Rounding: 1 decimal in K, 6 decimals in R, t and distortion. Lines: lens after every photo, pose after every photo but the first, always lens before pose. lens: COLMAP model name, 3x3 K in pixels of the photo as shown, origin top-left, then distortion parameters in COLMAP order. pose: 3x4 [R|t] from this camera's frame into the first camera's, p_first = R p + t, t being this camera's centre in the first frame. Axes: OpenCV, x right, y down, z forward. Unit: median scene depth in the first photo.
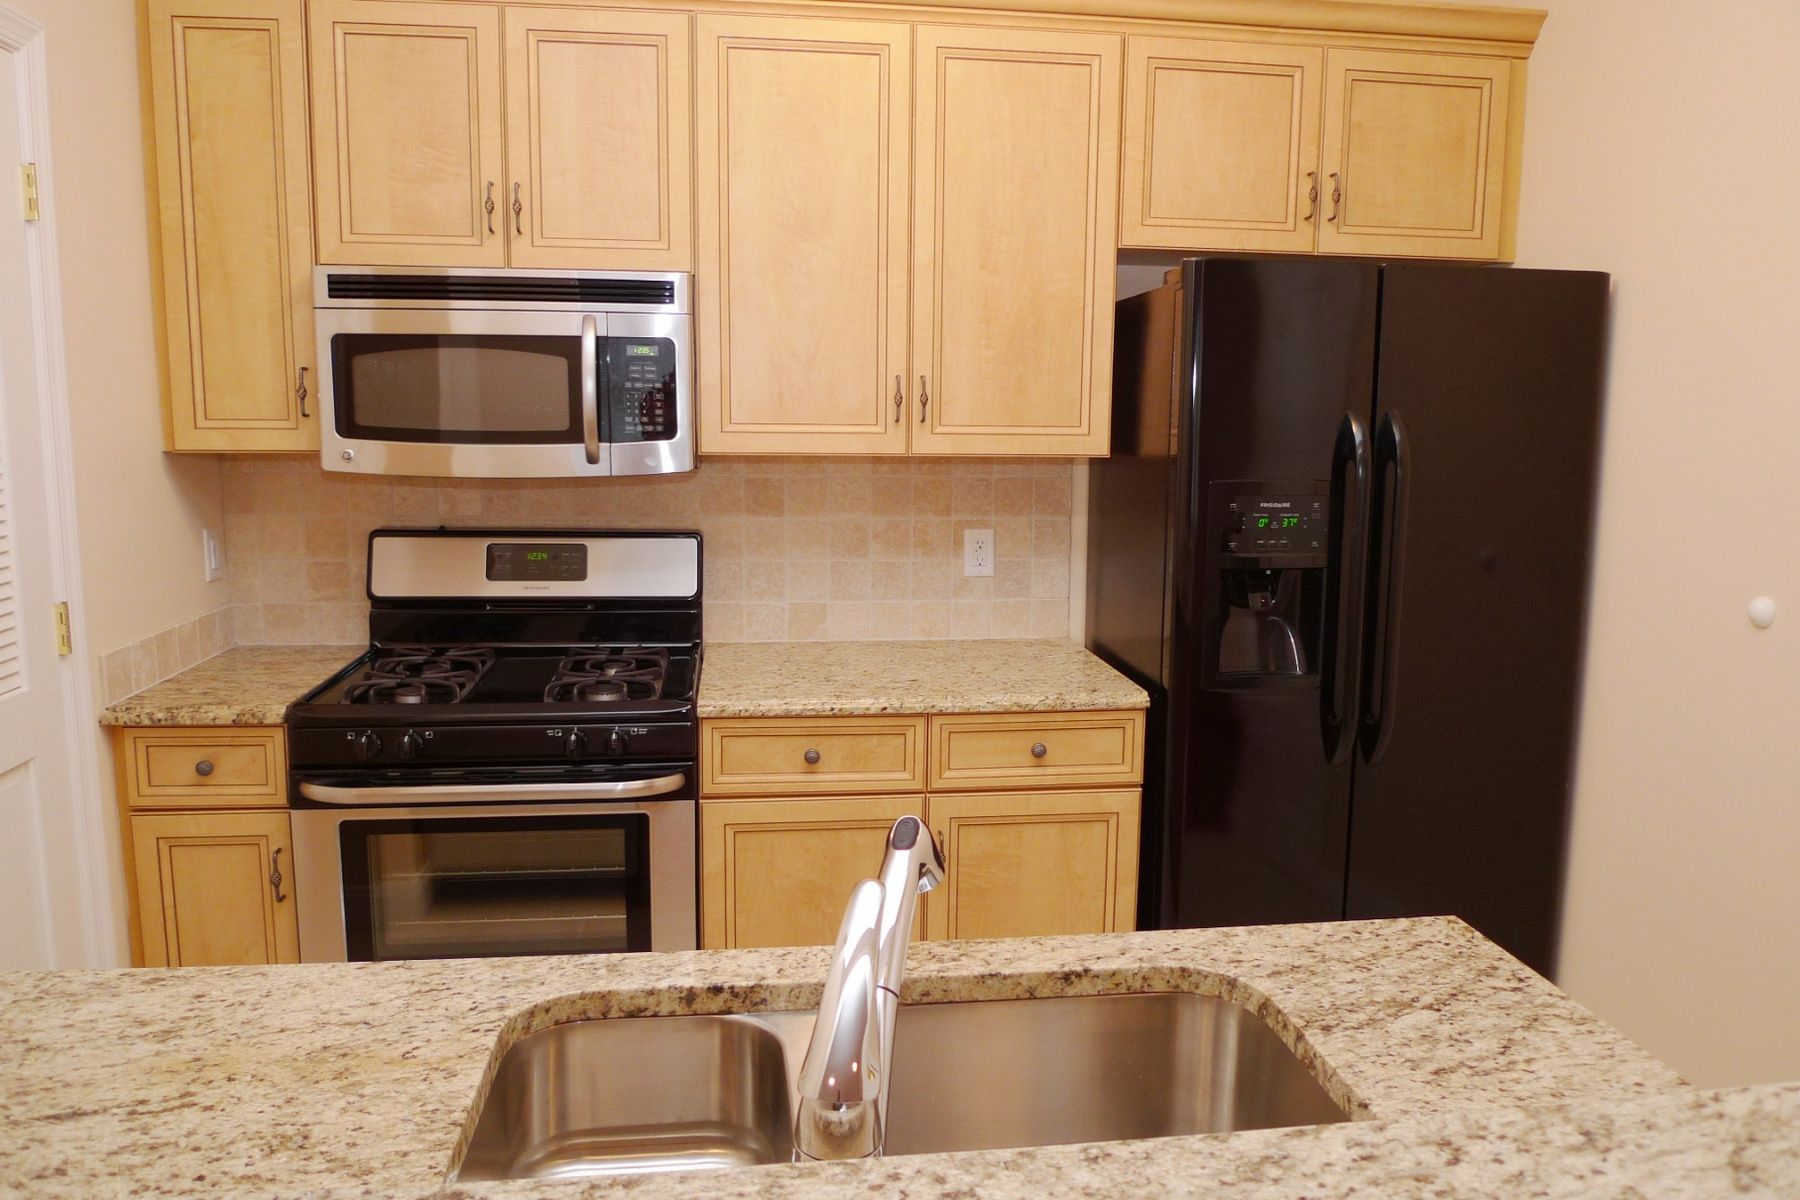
lens RADIAL K [[1250.6, 0, 906.6], [0, 1250.6, 599.2], [0, 0, 1]] dist [-0.035017, -0.006621]
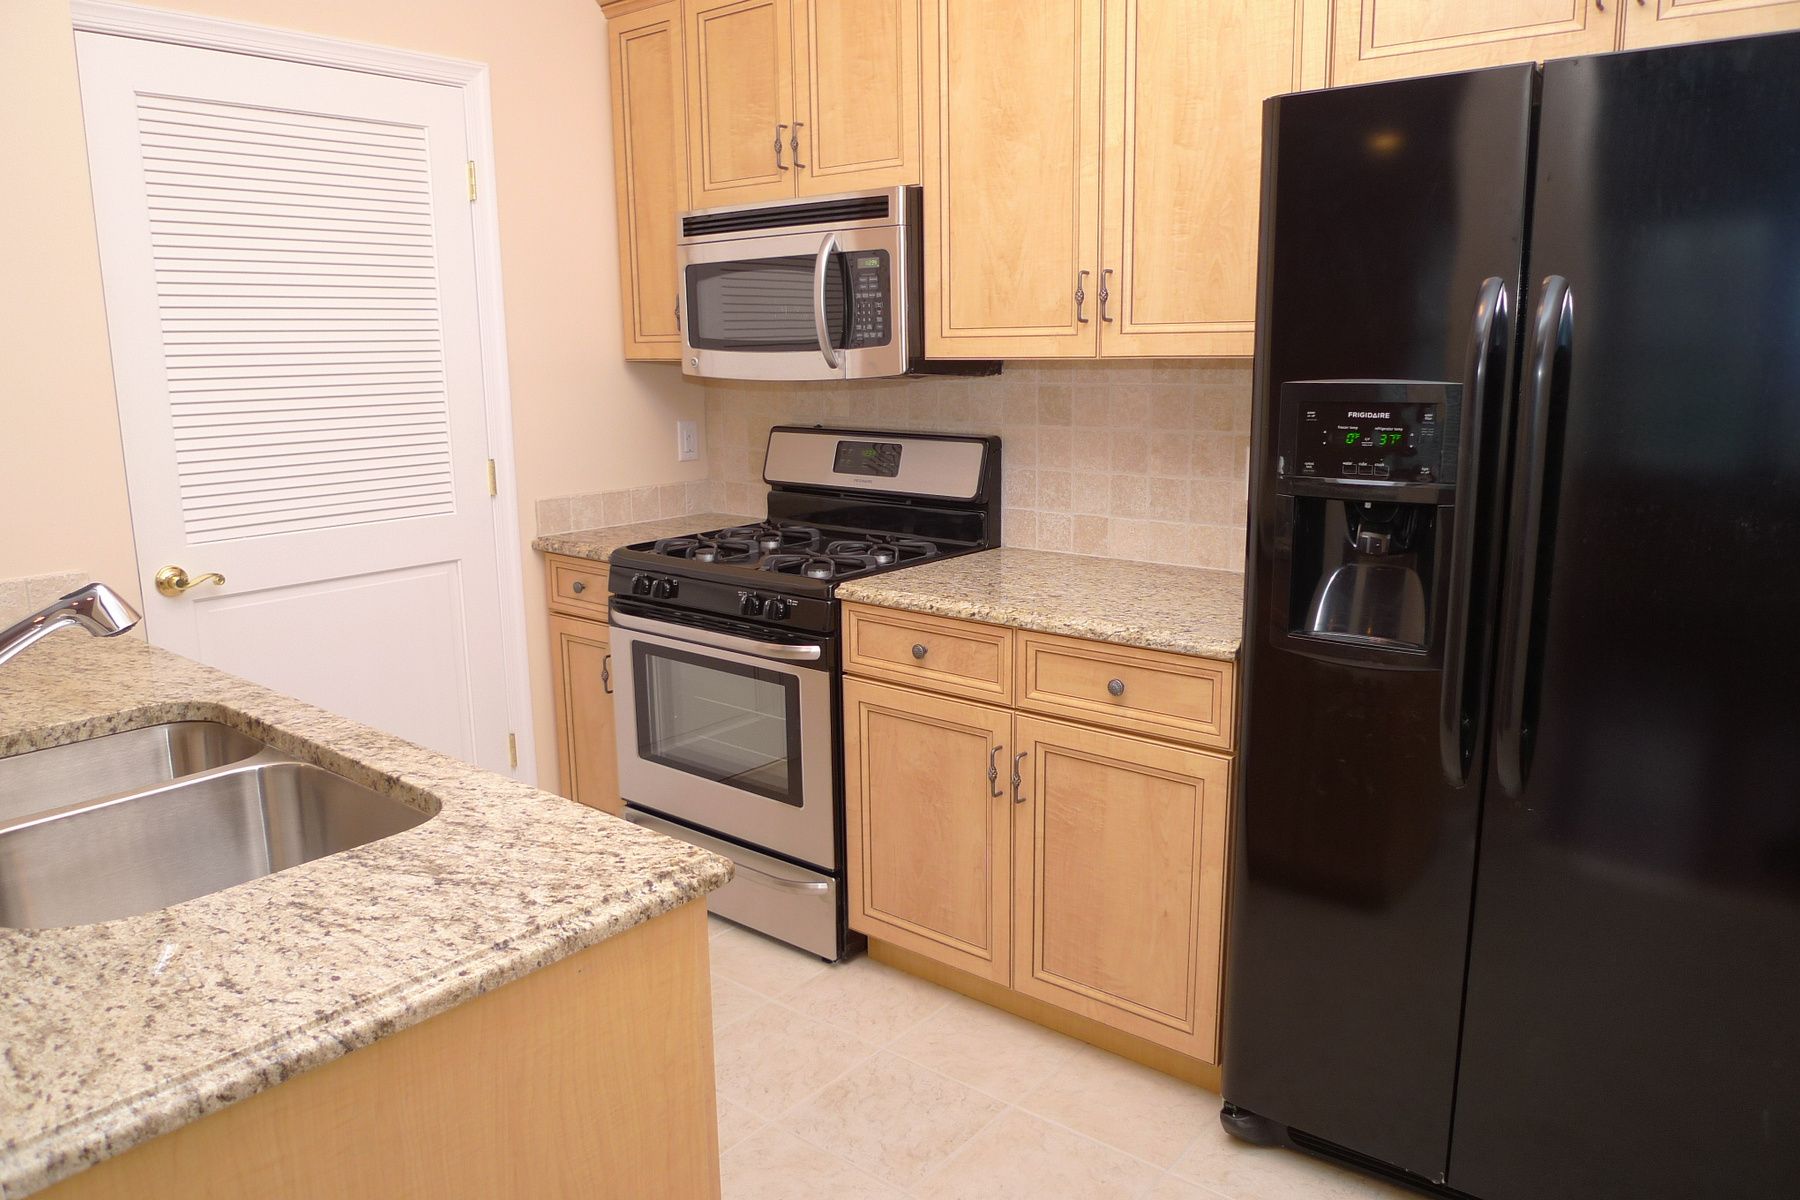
lens RADIAL K [[1250.6, 0, 906.6], [0, 1250.6, 599.2], [0, 0, 1]] dist [-0.035017, -0.006621]
pose [[0.682301, 0.125280, -0.720257, 0.637189], [-0.090800, 0.992101, 0.086548, -0.004953], [0.725410, 0.006348, 0.688287, 0.275638]]
